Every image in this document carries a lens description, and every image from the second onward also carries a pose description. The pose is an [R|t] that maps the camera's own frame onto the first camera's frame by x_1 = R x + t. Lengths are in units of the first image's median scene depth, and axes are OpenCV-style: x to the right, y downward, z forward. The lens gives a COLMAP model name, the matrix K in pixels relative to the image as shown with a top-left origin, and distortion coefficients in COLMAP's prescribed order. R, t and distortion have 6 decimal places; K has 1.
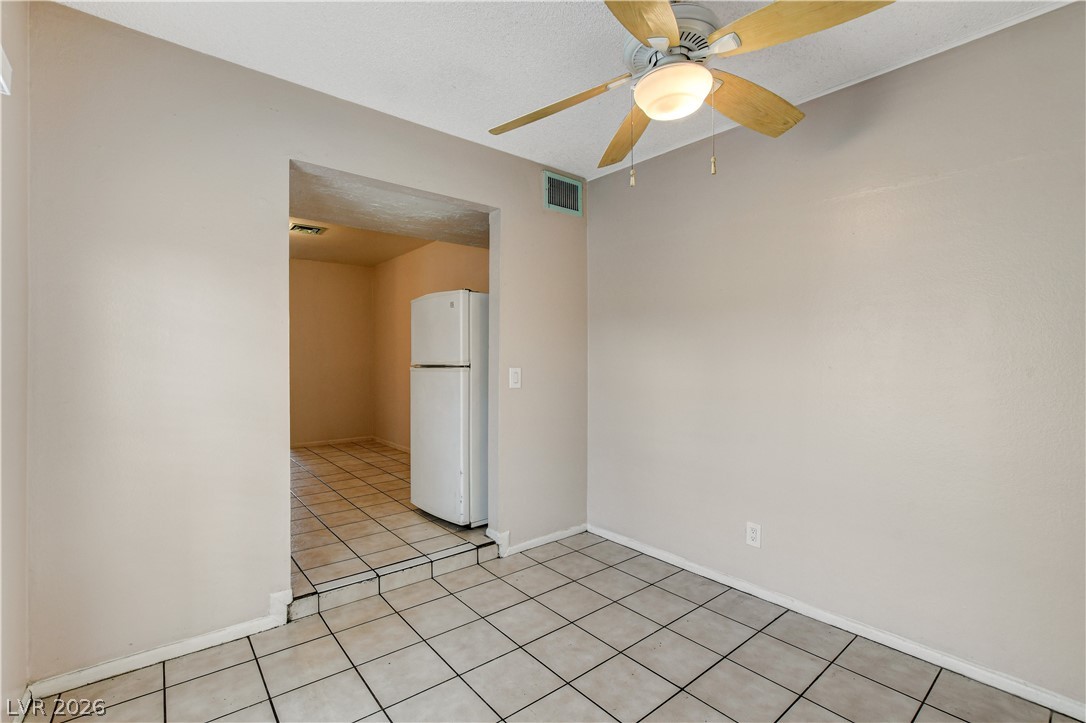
lens RADIAL K [[475.1, 0, 543.4], [0, 475.1, 362.1], [0, 0, 1]] dist [-0.018609, 0.001968]
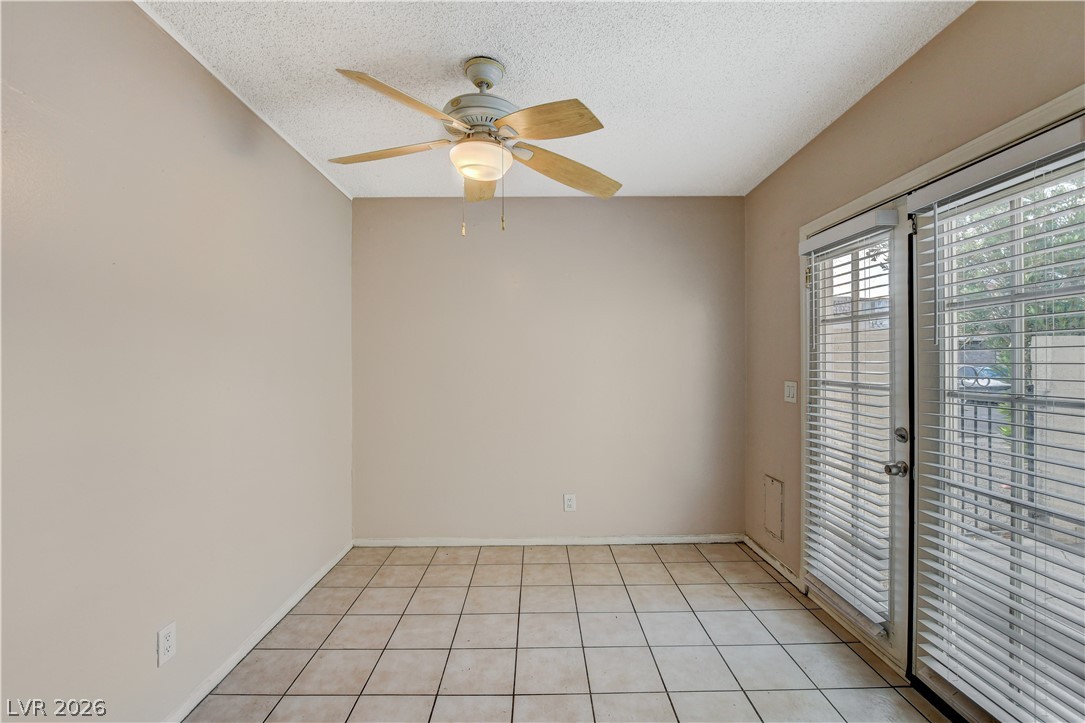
lens RADIAL K [[474.7, 0, 546.4], [0, 474.7, 362.8], [0, 0, 1]] dist [-0.018609, 0.001968]
pose [[-0.787397, -0.000443, 0.616447, -0.439040], [-0.000994, 0.999999, -0.000551, -0.038039], [-0.616446, -0.001047, -0.787397, 1.345253]]
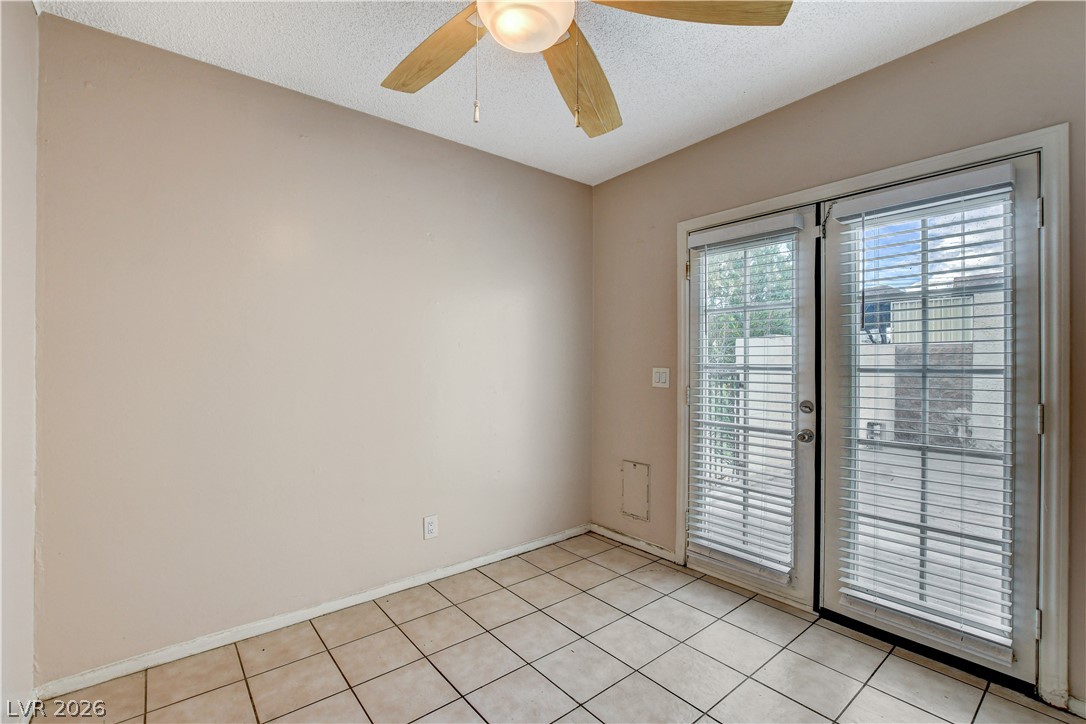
lens RADIAL K [[475.1, 0, 538.6], [0, 475.1, 362.0], [0, 0, 1]] dist [-0.018609, 0.001968]
pose [[-0.999996, -0.002779, -0.000810, 0.181929], [-0.002772, 0.999952, -0.009348, 0.008929], [0.000836, -0.009346, -0.999956, 1.287176]]
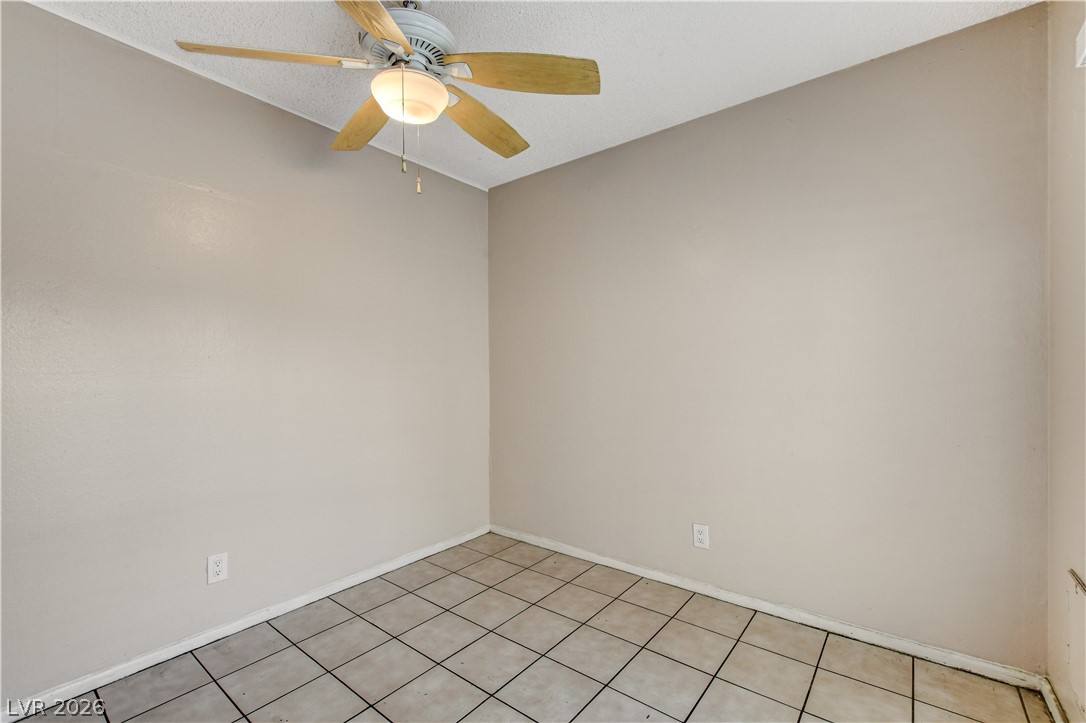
lens RADIAL K [[475.1, 0, 543.0], [0, 475.1, 367.1], [0, 0, 1]] dist [-0.018609, 0.001968]
pose [[-0.213642, -0.007545, 0.976883, -0.567672], [0.005816, 0.999943, 0.008995, 0.000432], [-0.976895, 0.007603, -0.213586, 0.688049]]
